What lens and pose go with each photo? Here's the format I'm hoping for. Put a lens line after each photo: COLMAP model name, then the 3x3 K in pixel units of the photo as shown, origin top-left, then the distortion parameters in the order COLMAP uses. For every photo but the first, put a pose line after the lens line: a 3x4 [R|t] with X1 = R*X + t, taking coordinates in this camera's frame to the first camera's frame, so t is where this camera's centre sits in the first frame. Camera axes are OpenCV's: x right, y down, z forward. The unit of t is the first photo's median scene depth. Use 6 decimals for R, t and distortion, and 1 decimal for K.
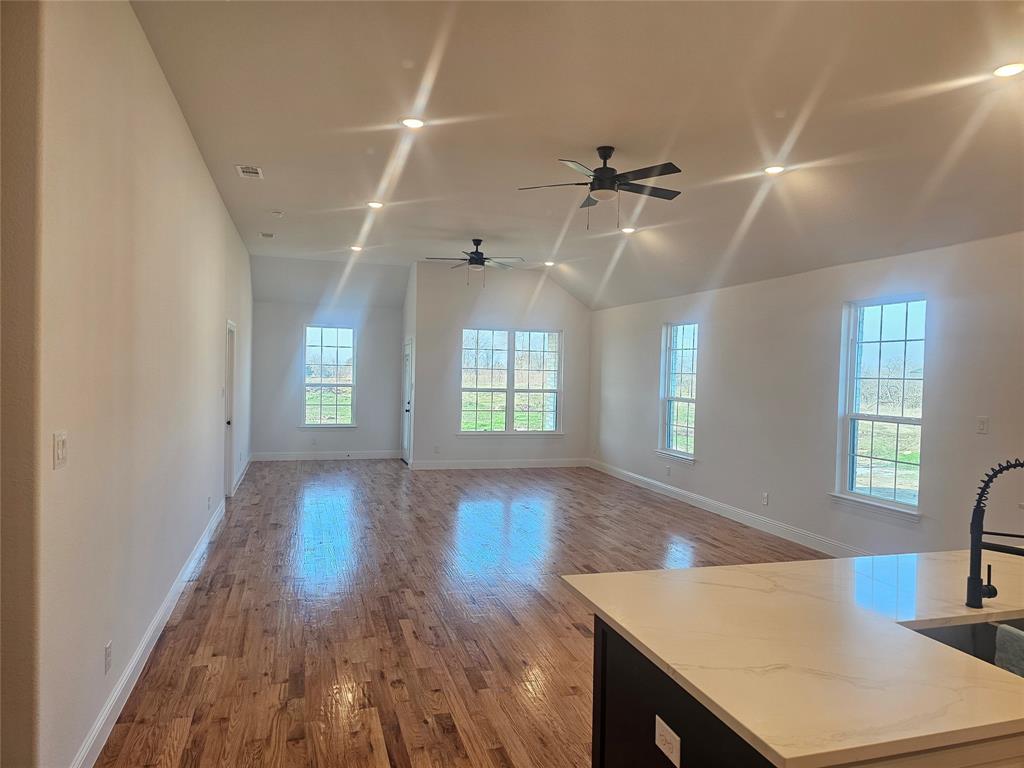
lens RADIAL K [[689.8, 0, 519.0], [0, 689.8, 396.7], [0, 0, 1]] dist [0.067321, -0.070106]
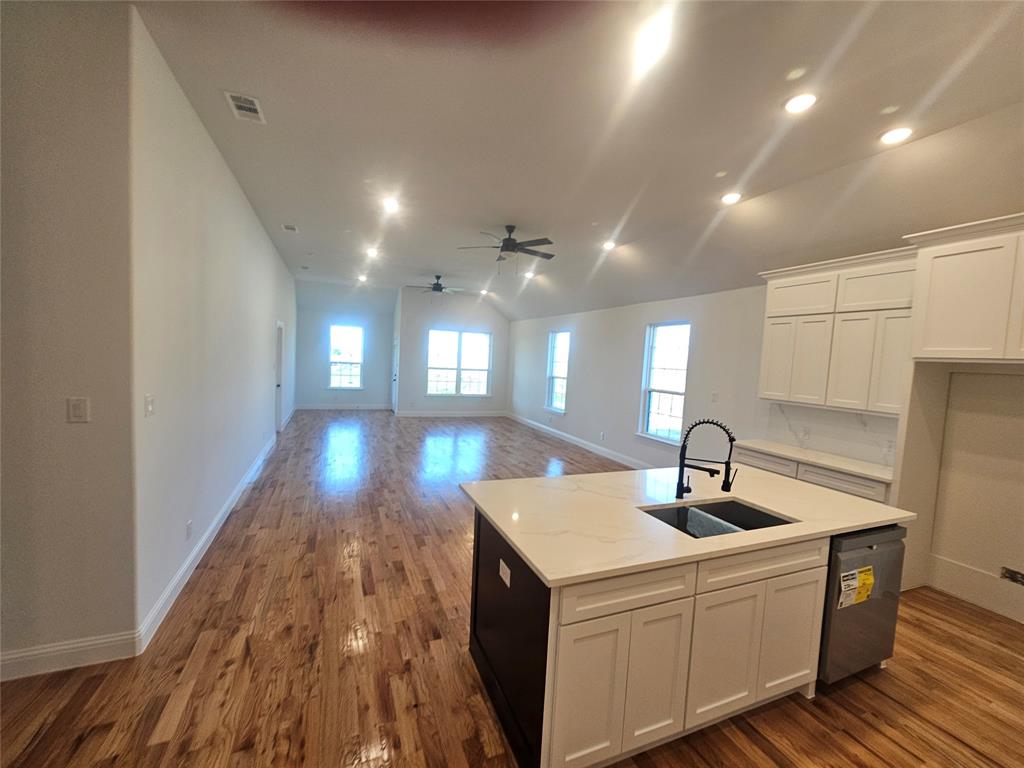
lens RADIAL K [[421.9, 0, 511.0], [0, 421.9, 392.6], [0, 0, 1]] dist [0.001814, 0.000168]
pose [[0.995485, 0.018769, 0.093040, 0.043933], [-0.023319, 0.998572, 0.048058, -0.010145], [-0.092005, -0.050010, 0.994502, -0.025481]]
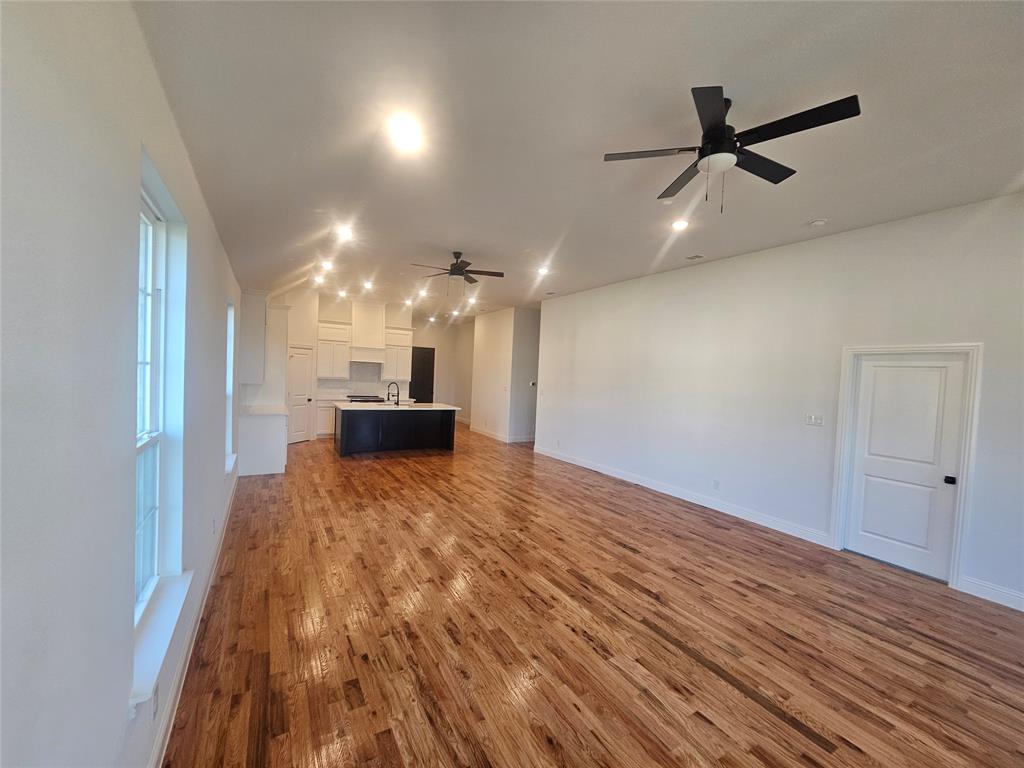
lens RADIAL K [[421.9, 0, 507.5], [0, 421.9, 387.6], [0, 0, 1]] dist [-0.011297, 0.006460]
pose [[-0.974816, -0.059885, -0.214821, 0.228847], [-0.075281, 0.995093, 0.064208, -0.089942], [0.209922, 0.078762, -0.974541, 2.299036]]
